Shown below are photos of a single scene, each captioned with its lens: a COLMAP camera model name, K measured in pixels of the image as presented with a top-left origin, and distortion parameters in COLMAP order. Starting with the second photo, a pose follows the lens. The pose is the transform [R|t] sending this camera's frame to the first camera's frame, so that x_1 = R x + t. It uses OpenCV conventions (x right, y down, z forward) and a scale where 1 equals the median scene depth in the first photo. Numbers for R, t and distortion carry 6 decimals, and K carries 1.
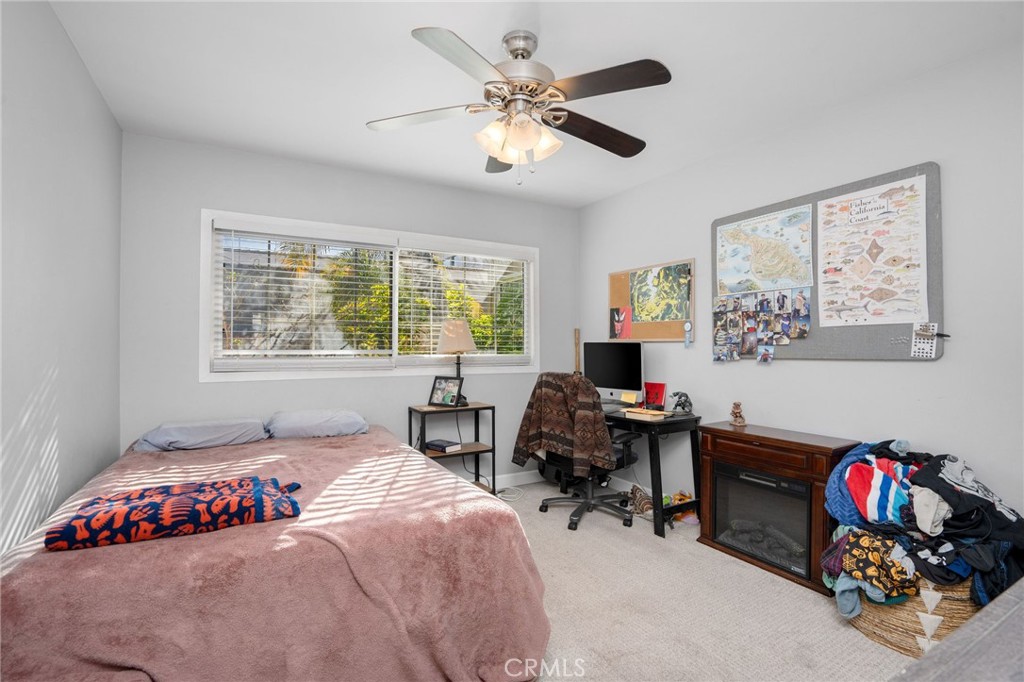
lens RADIAL K [[490.5, 0, 515.4], [0, 490.5, 339.8], [0, 0, 1]] dist [-0.019409, 0.008133]
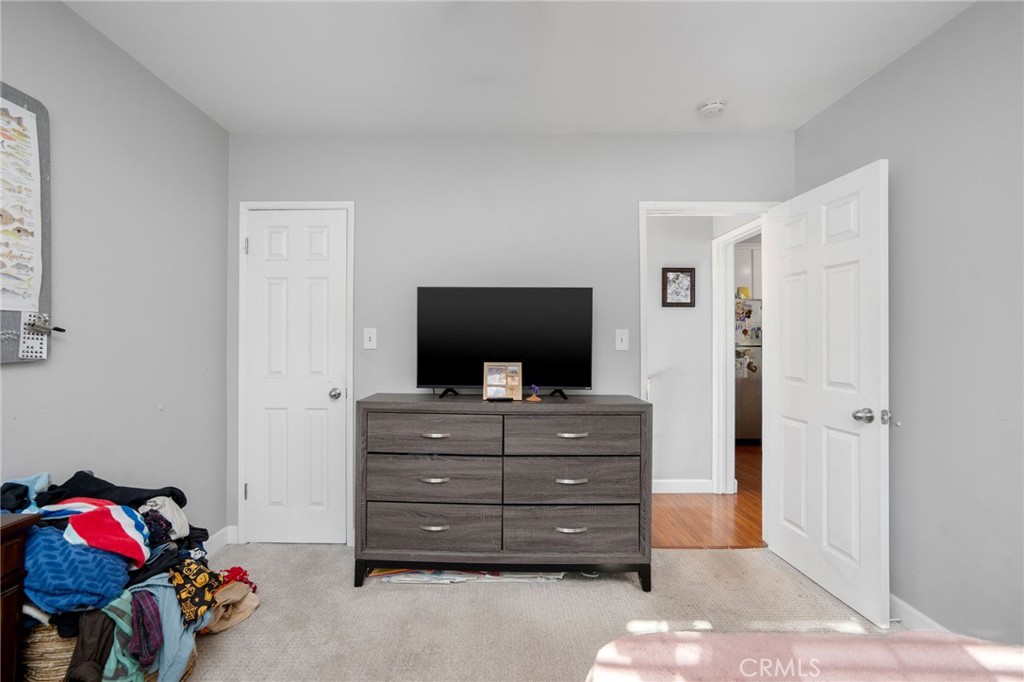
lens RADIAL K [[490.5, 0, 513.0], [0, 490.5, 335.6], [0, 0, 1]] dist [-0.019409, 0.008133]
pose [[-0.864592, -0.005897, 0.502439, -0.169056], [-0.010005, 0.999935, -0.005481, -0.002279], [-0.502374, -0.009766, -0.864595, 1.267478]]
